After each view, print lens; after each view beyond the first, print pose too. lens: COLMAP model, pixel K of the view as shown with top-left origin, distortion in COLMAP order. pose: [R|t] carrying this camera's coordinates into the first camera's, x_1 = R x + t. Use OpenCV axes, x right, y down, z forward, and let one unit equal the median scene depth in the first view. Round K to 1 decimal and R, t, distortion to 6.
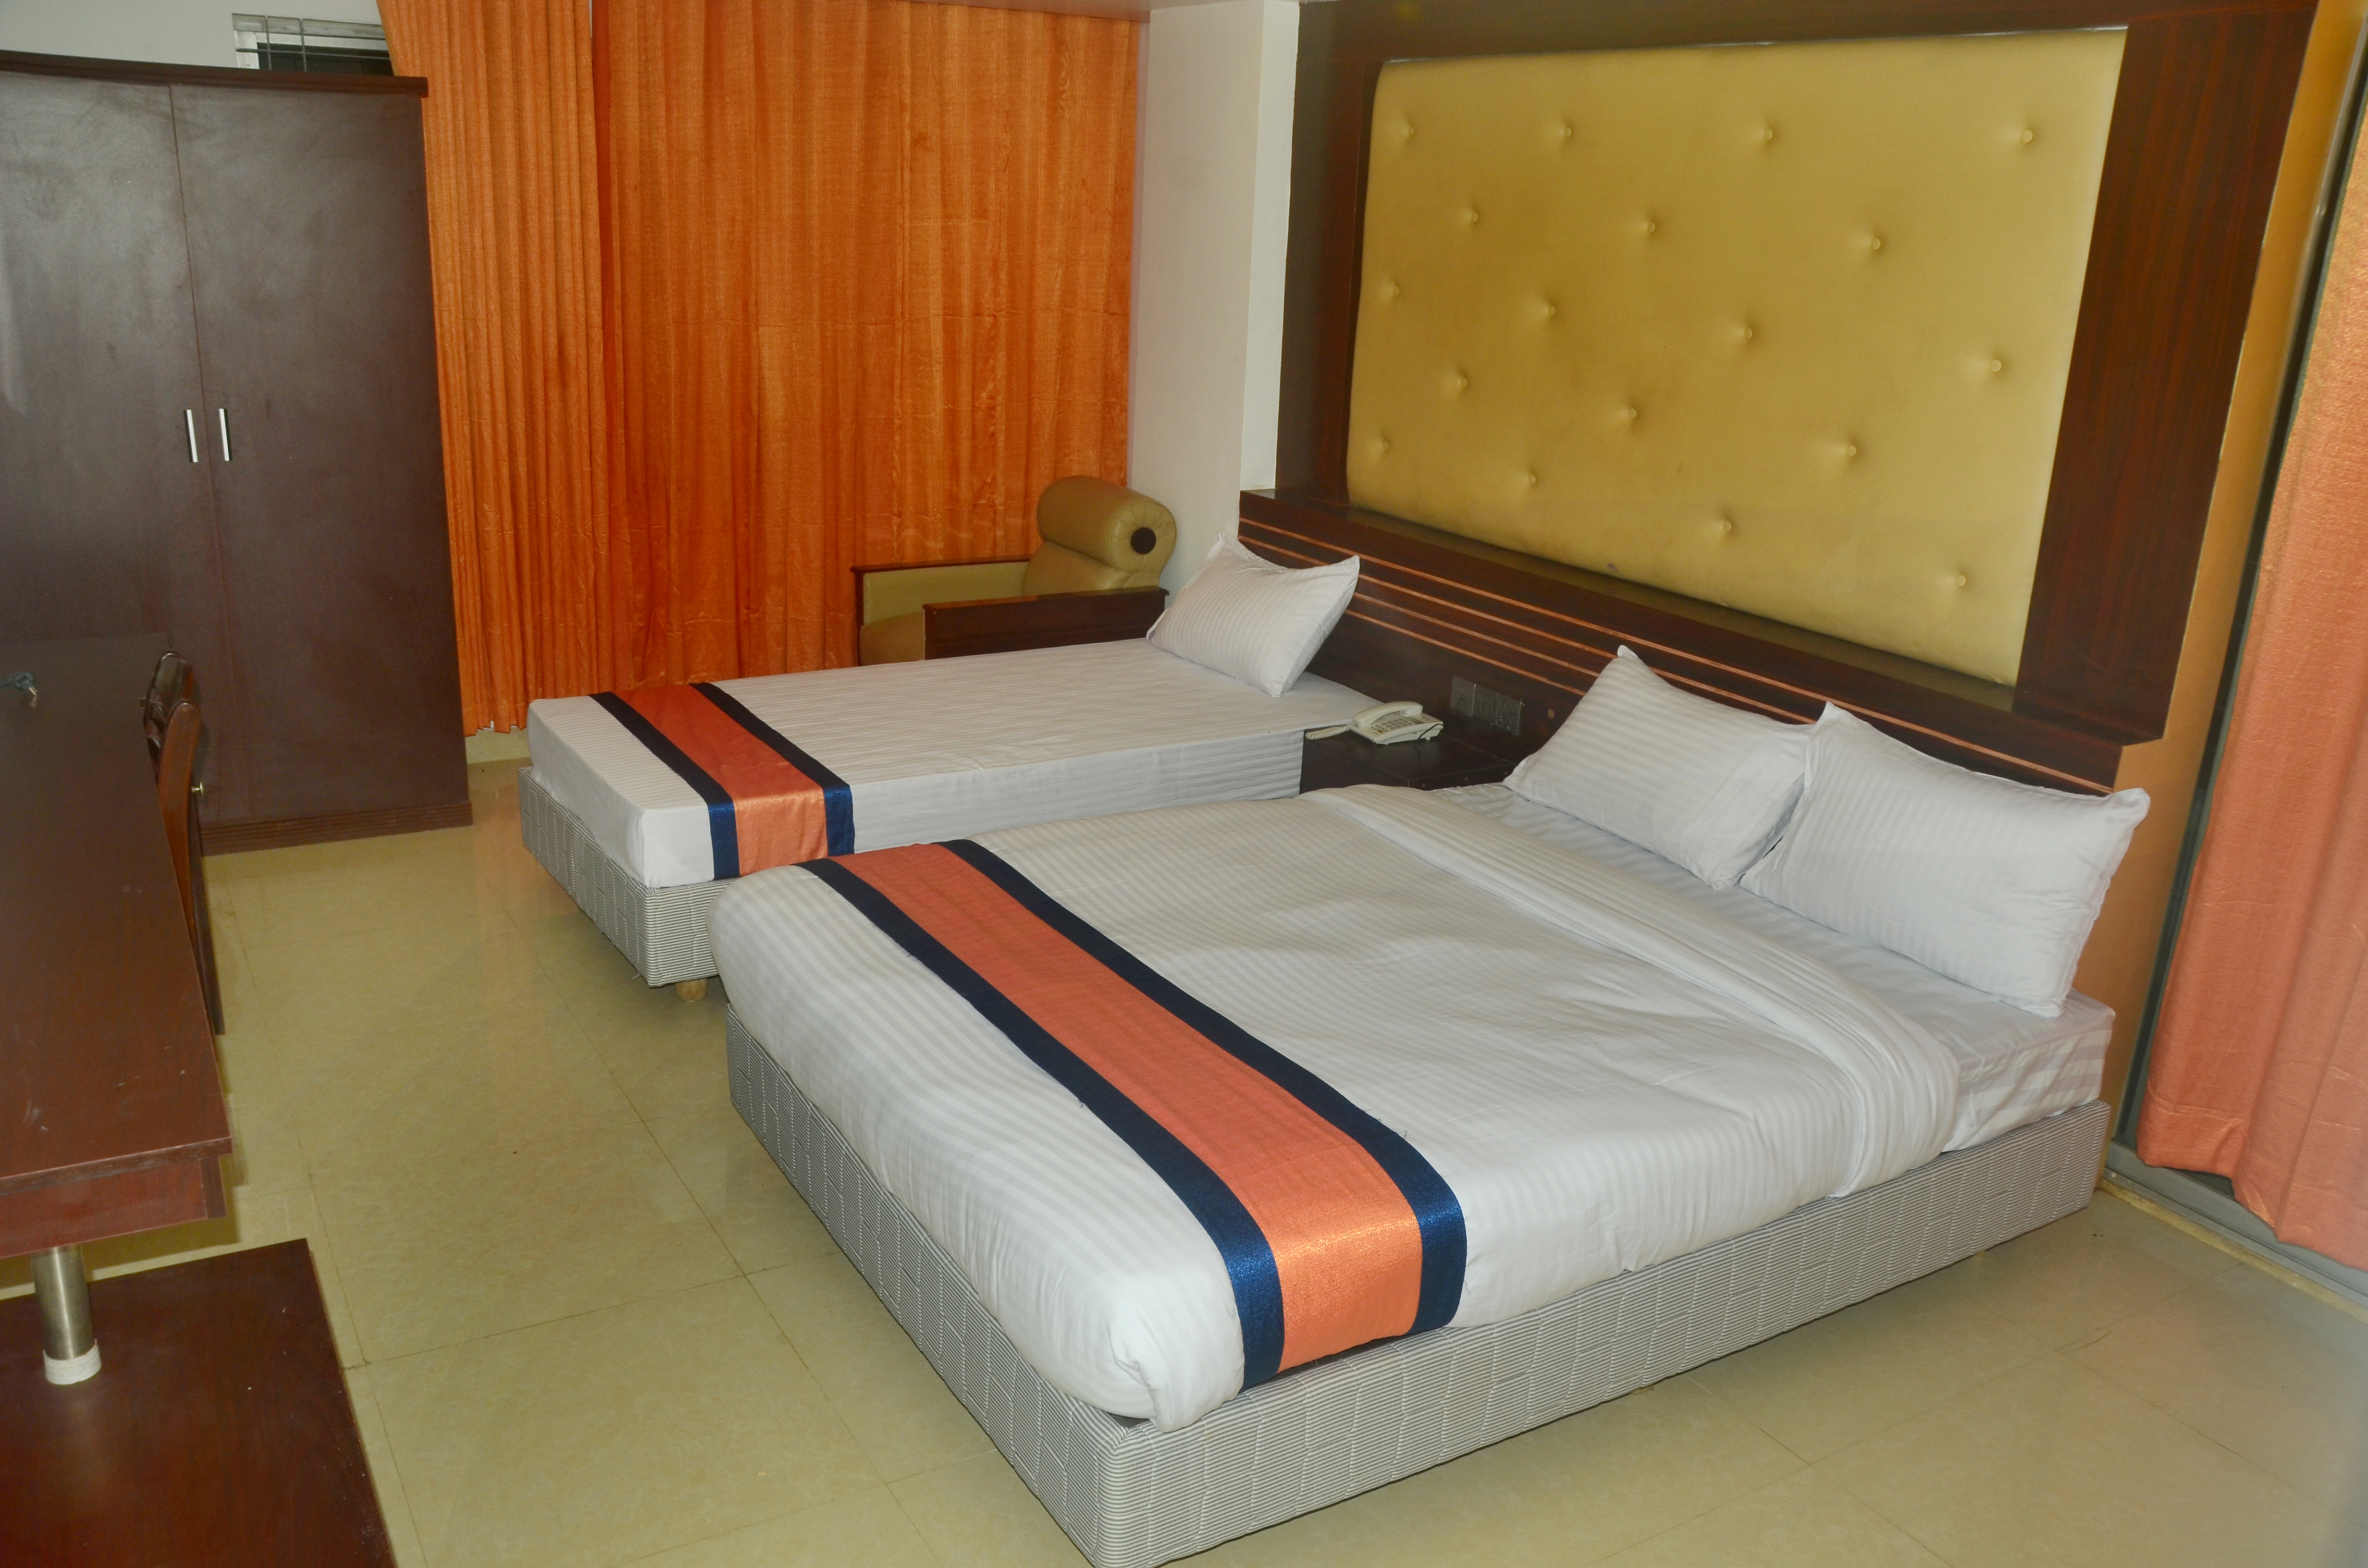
lens RADIAL K [[1870.7, 0, 1183.2], [0, 1870.7, 845.1], [0, 0, 1]] dist [-0.165888, 0.144622]
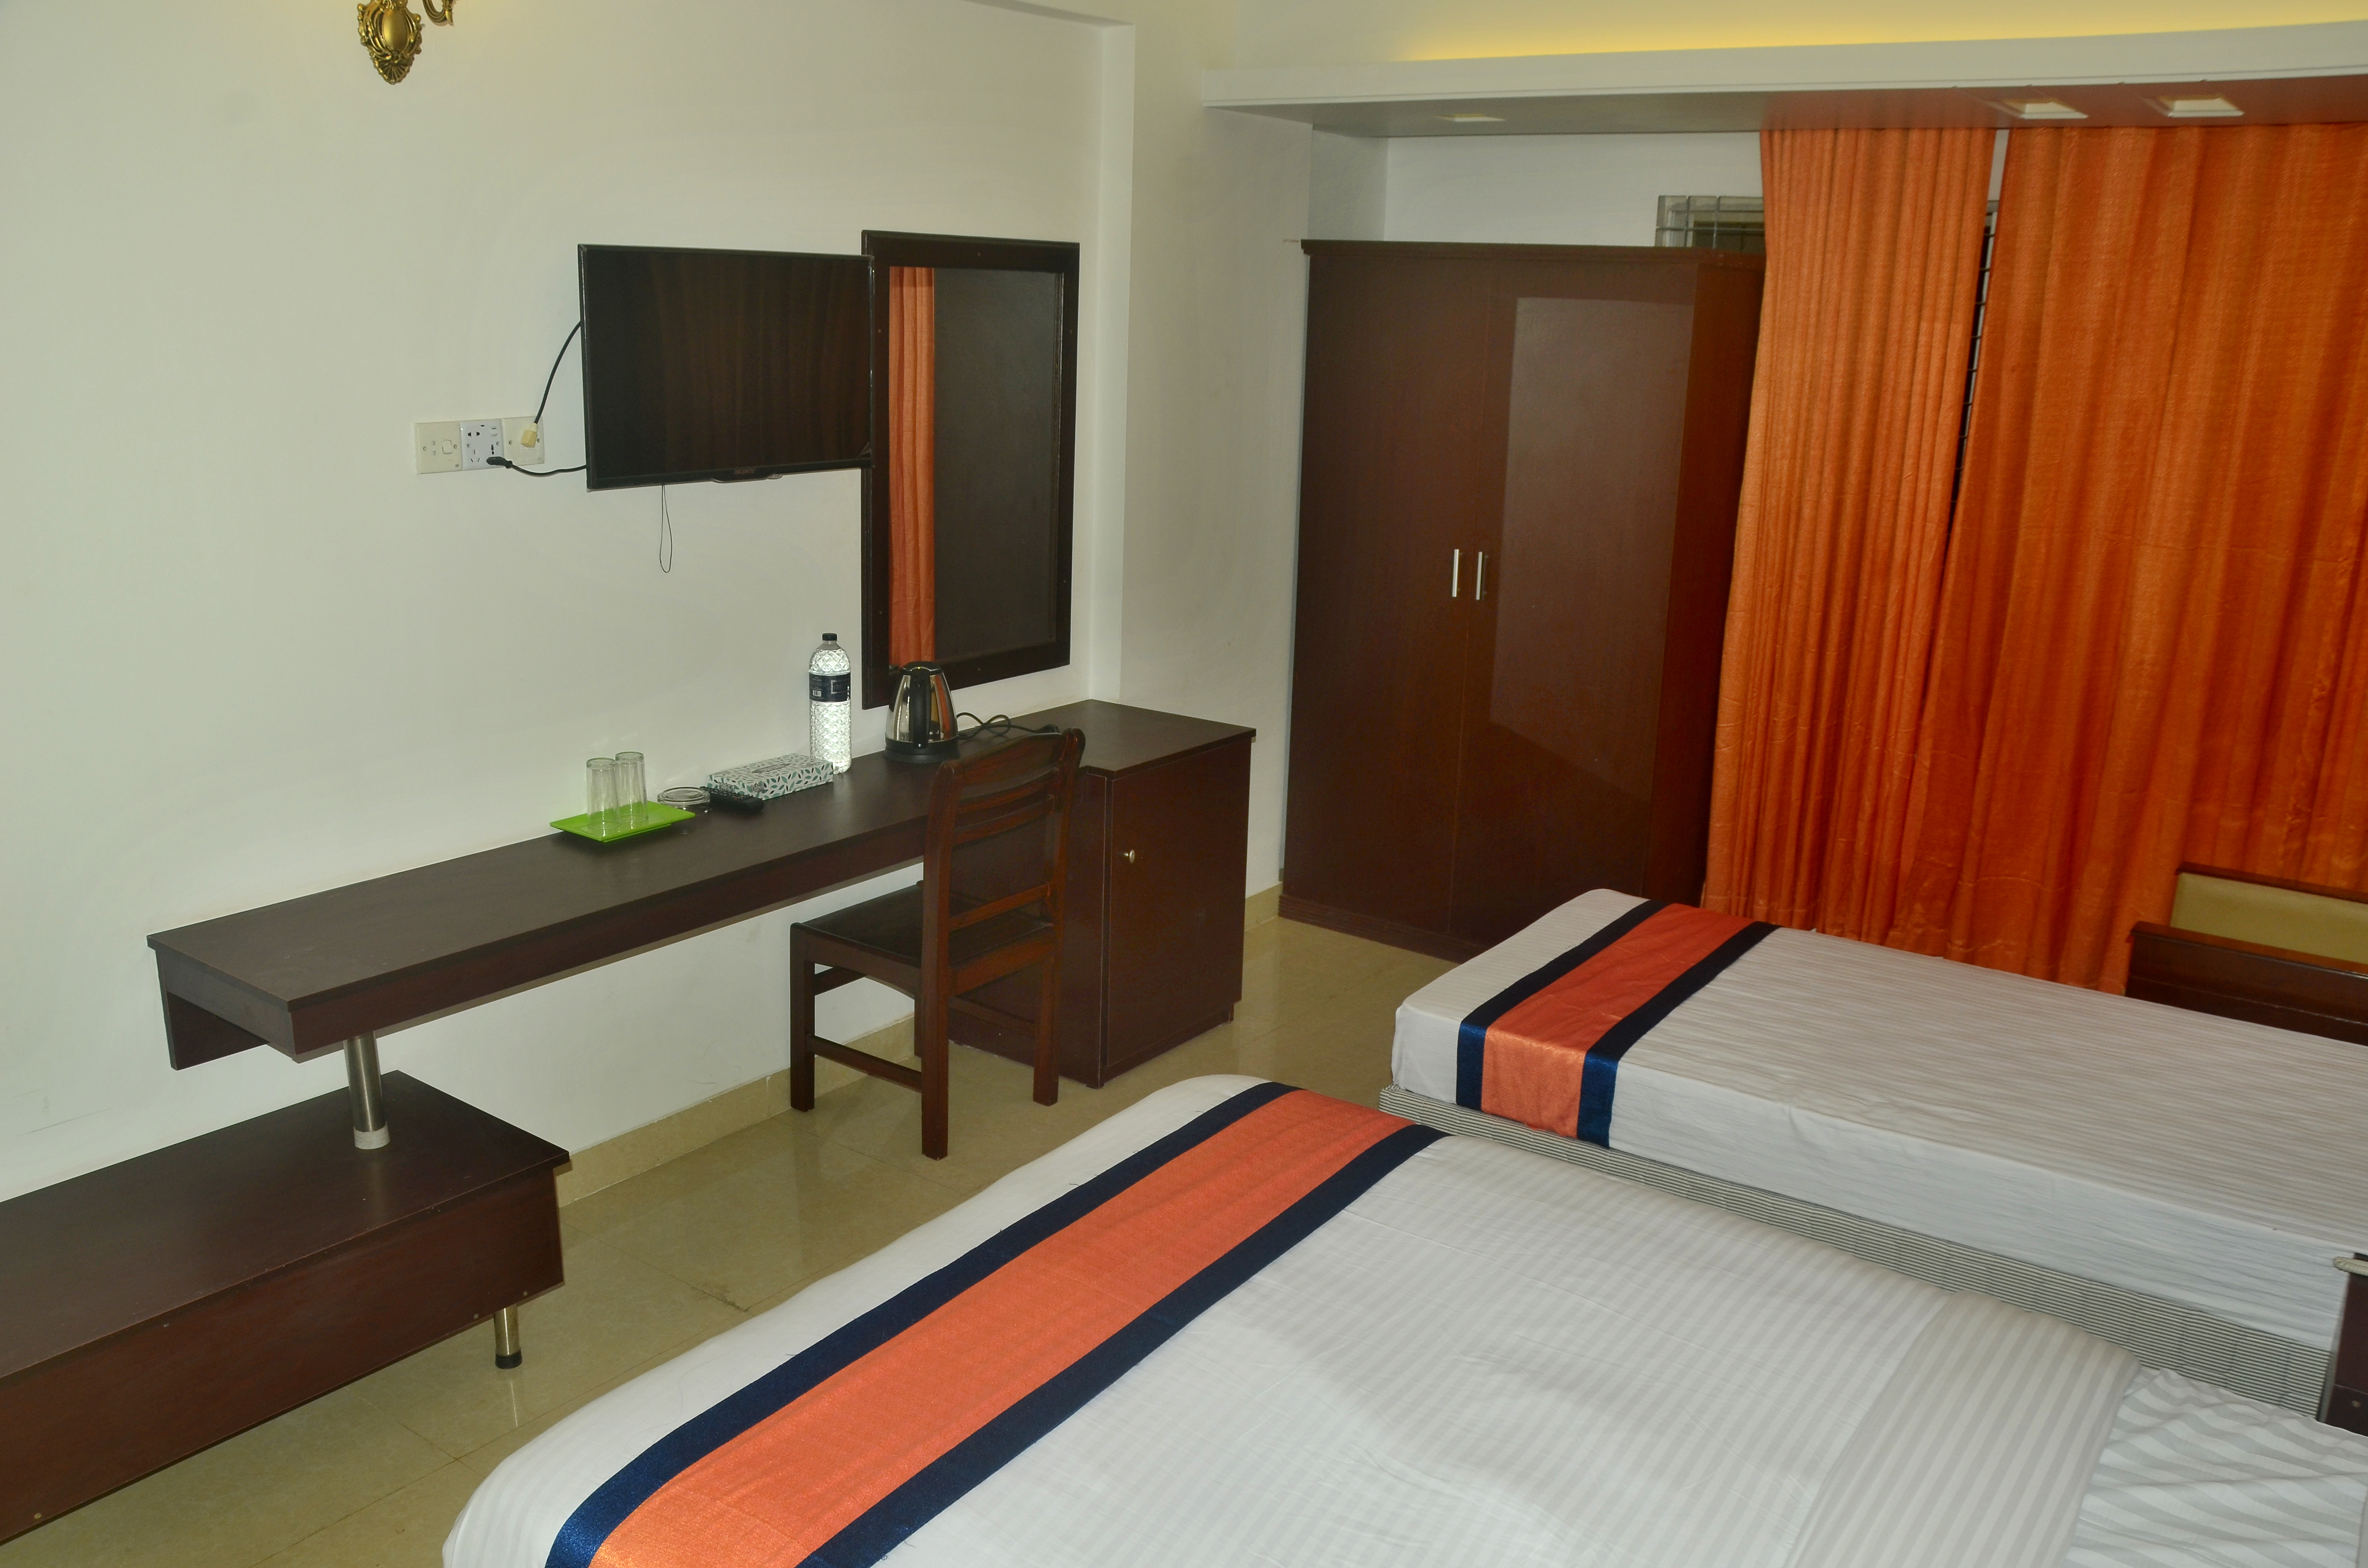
lens RADIAL K [[1870.7, 0, 1183.2], [0, 1870.7, 845.1], [0, 0, 1]] dist [-0.165888, 0.144622]
pose [[0.402130, 0.224858, -0.887542, 0.707636], [-0.311118, 0.945251, 0.098516, -0.222969], [0.861103, 0.236514, 0.450071, 0.663416]]
